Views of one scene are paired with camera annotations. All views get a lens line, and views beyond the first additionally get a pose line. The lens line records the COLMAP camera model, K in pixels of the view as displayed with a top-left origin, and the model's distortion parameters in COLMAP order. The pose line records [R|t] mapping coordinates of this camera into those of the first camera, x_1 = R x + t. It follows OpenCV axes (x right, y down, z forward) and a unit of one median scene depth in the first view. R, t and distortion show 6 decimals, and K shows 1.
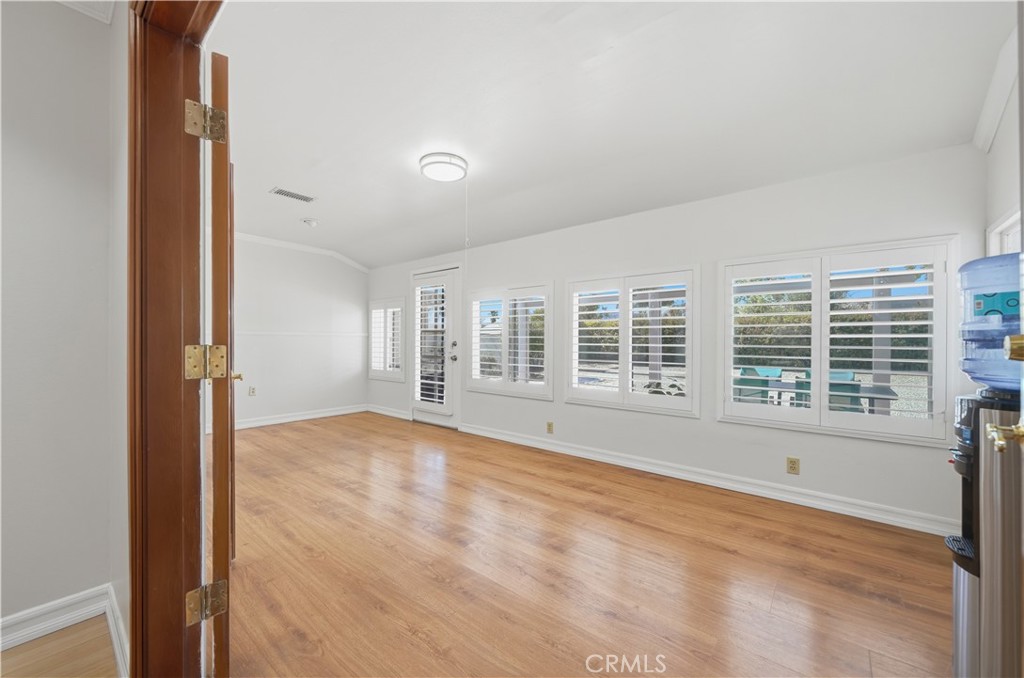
lens RADIAL K [[384.8, 0, 511.4], [0, 384.8, 346.4], [0, 0, 1]] dist [-0.000863, -0.000005]
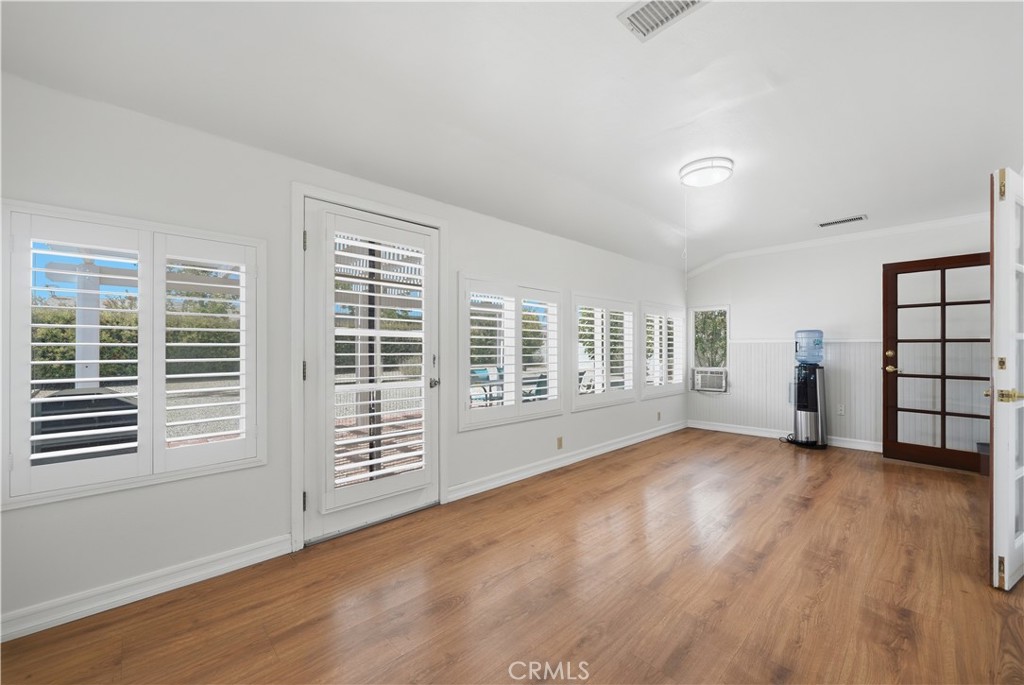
lens RADIAL K [[401.1, 0, 530.5], [0, 401.1, 347.5], [0, 0, 1]] dist [0.012394, 0.000208]
pose [[0.100196, -0.003564, 0.994961, -1.052587], [0.004122, 0.999986, 0.003166, -0.028849], [-0.994959, 0.003784, 0.100209, 1.160483]]
